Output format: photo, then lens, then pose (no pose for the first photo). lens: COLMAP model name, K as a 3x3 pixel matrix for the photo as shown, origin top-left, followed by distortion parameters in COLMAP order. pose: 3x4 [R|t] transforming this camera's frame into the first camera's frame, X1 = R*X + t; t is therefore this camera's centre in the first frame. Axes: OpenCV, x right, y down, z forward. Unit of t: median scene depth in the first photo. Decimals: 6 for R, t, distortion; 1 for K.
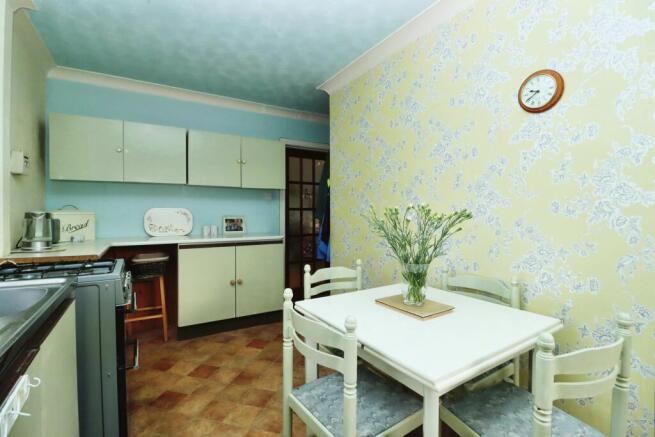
lens RADIAL K [[305.6, 0, 331.2], [0, 305.6, 206.1], [0, 0, 1]] dist [-0.002199, -0.000844]
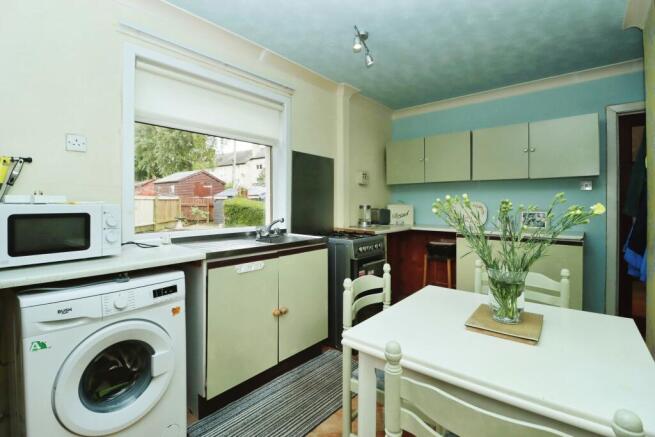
lens RADIAL K [[305.6, 0, 331.2], [0, 305.6, 206.1], [0, 0, 1]] dist [-0.002199, -0.000844]
pose [[0.324411, 0.004200, -0.945907, 0.457287], [0.017734, 0.999787, 0.010521, 0.001502], [0.945750, -0.020188, 0.324268, 0.167321]]
